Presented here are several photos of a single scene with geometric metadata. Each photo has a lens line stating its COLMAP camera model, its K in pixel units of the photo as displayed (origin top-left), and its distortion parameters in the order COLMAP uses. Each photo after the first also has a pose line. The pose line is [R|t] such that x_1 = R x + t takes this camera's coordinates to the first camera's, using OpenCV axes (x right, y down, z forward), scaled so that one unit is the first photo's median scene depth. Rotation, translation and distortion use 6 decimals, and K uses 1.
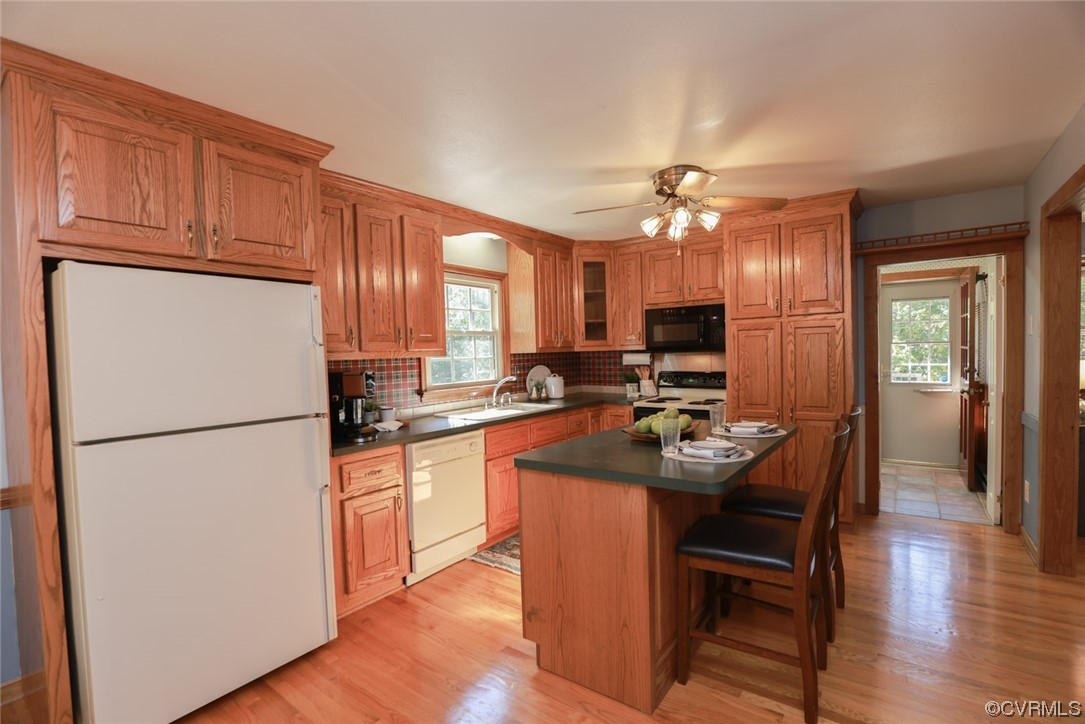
lens RADIAL K [[492.5, 0, 543.3], [0, 492.5, 367.1], [0, 0, 1]] dist [-0.030555, 0.000096]
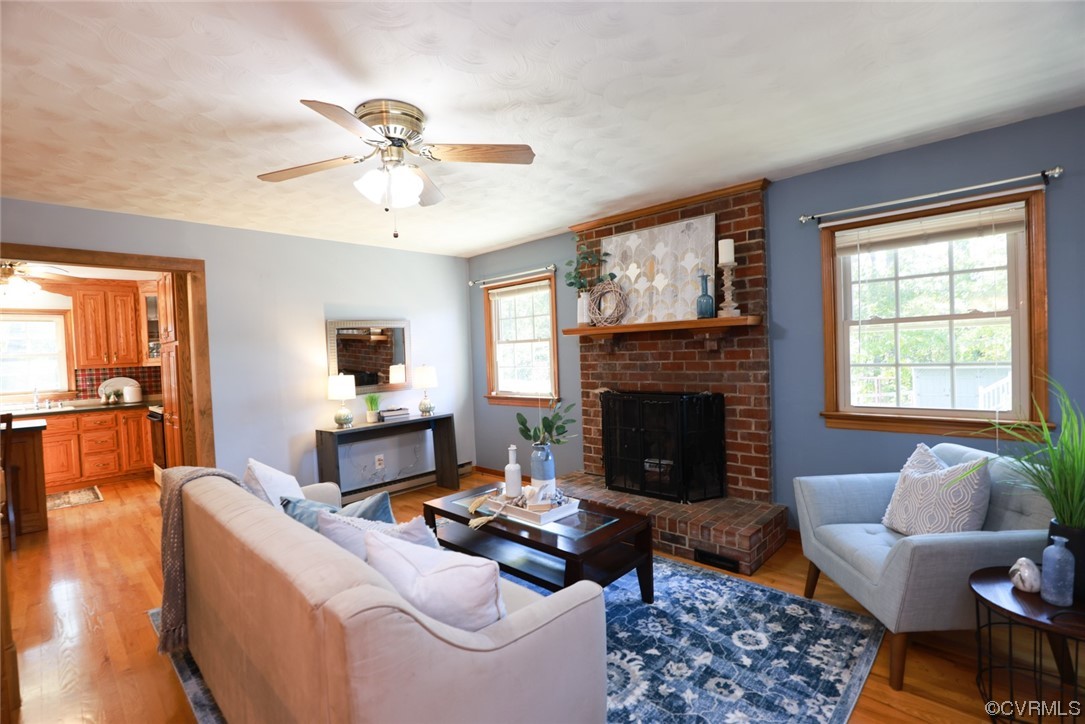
lens RADIAL K [[493.7, 0, 543.7], [0, 493.7, 363.2], [0, 0, 1]] dist [-0.026417, 0.000329]
pose [[0.993091, -0.009538, -0.116957, 1.456519], [0.009485, 0.999955, -0.001016, -0.033950], [0.116962, -0.000100, 0.993136, -0.154484]]
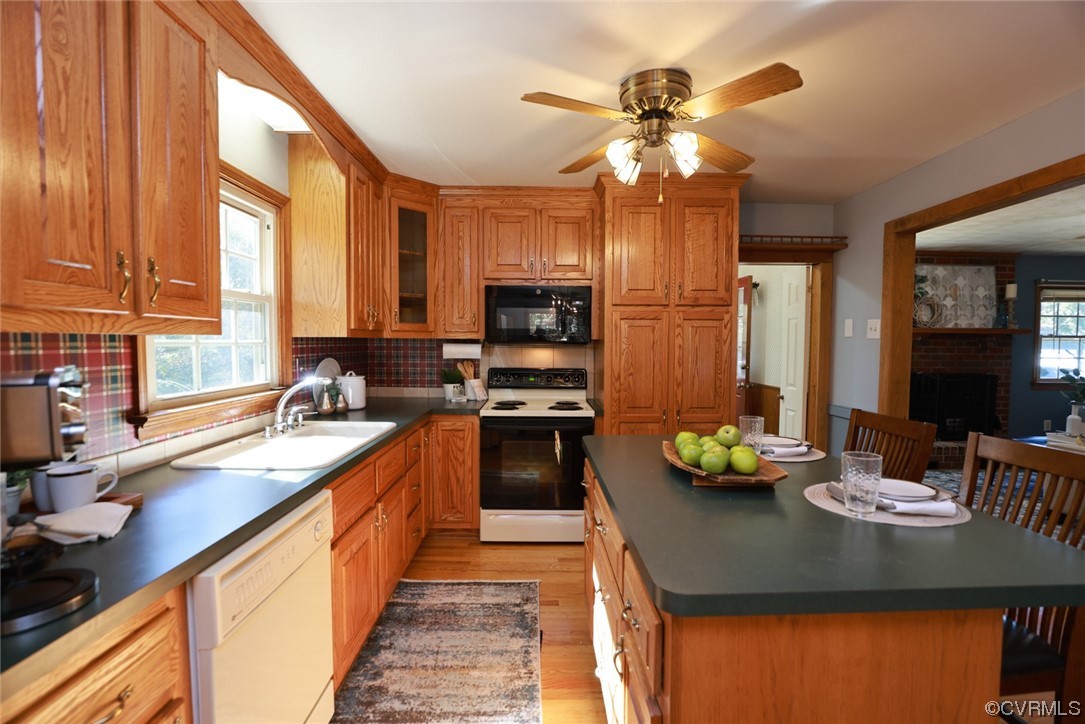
lens RADIAL K [[493.7, 0, 543.7], [0, 493.7, 363.2], [0, 0, 1]] dist [-0.026417, 0.000329]
pose [[0.795726, 0.006571, 0.605621, -0.196532], [-0.008338, 0.999965, 0.000105, 0.000900], [-0.605599, -0.005134, 0.795753, 0.388115]]
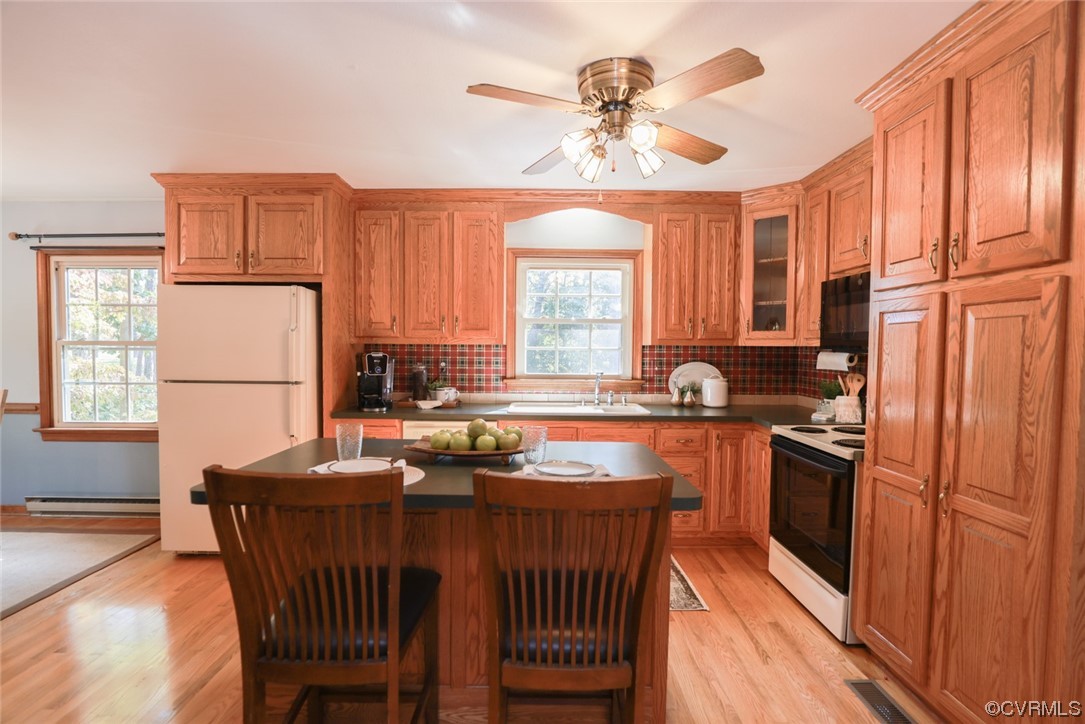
lens RADIAL K [[510.4, 0, 544.9], [0, 510.4, 365.3], [0, 0, 1]] dist [-0.028229, 0.000561]
pose [[0.610080, 0.061172, -0.789975, 0.563460], [-0.050363, 0.997993, 0.038386, -0.020592], [0.790738, 0.016367, 0.611936, 0.369391]]
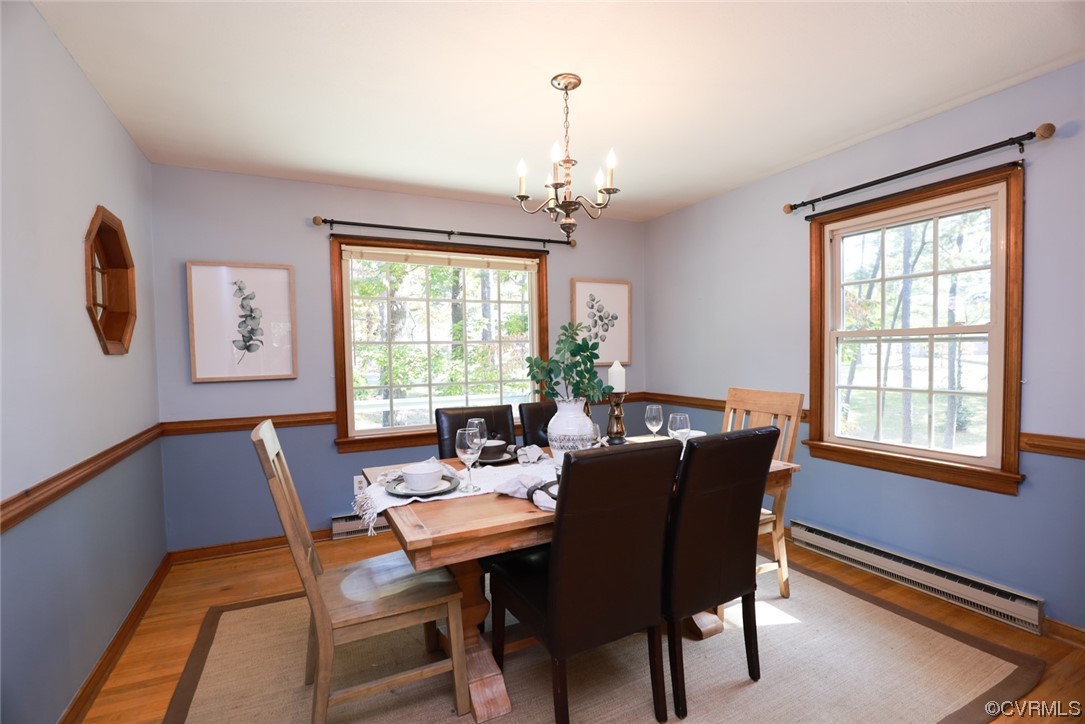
lens RADIAL K [[494.0, 0, 543.2], [0, 494.0, 370.0], [0, 0, 1]] dist [-0.023381, 0.000051]
pose [[-0.447161, 0.068663, -0.891814, 0.100277], [-0.000756, 0.997020, 0.077142, 0.015935], [0.894453, 0.035169, -0.445776, 0.159829]]
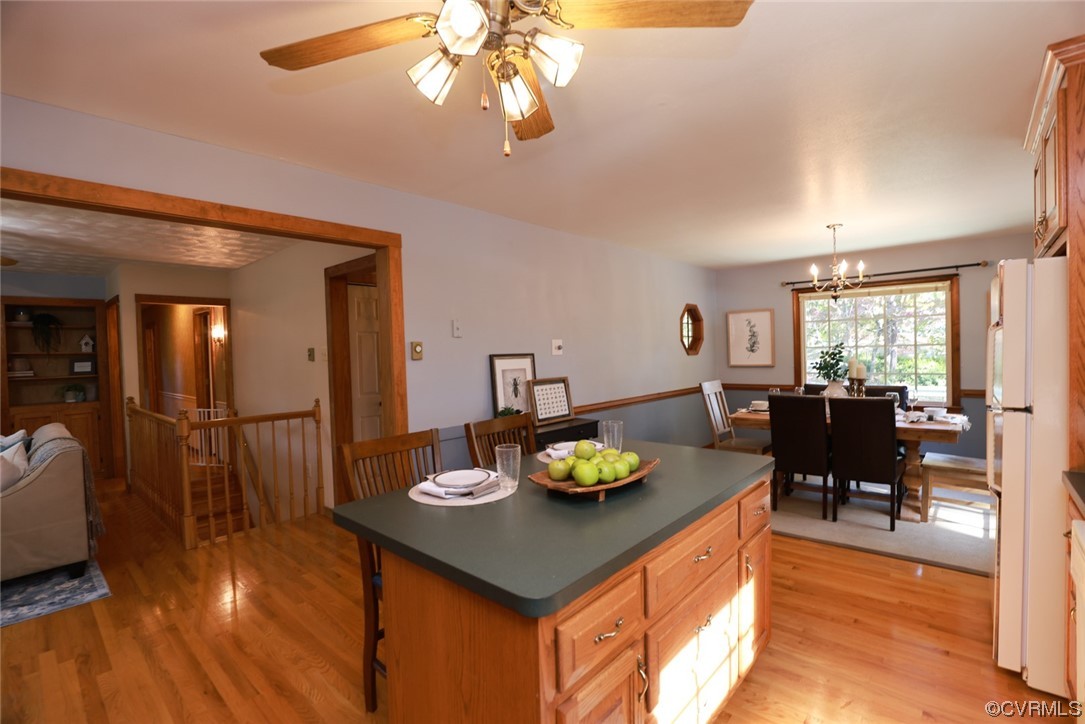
lens RADIAL K [[493.7, 0, 543.7], [0, 493.7, 363.2], [0, 0, 1]] dist [-0.026417, 0.000329]
pose [[-0.994551, 0.050889, 0.090988, 0.151288], [0.056159, 0.996832, 0.056330, -0.045714], [-0.087833, 0.061133, -0.994258, 1.043729]]
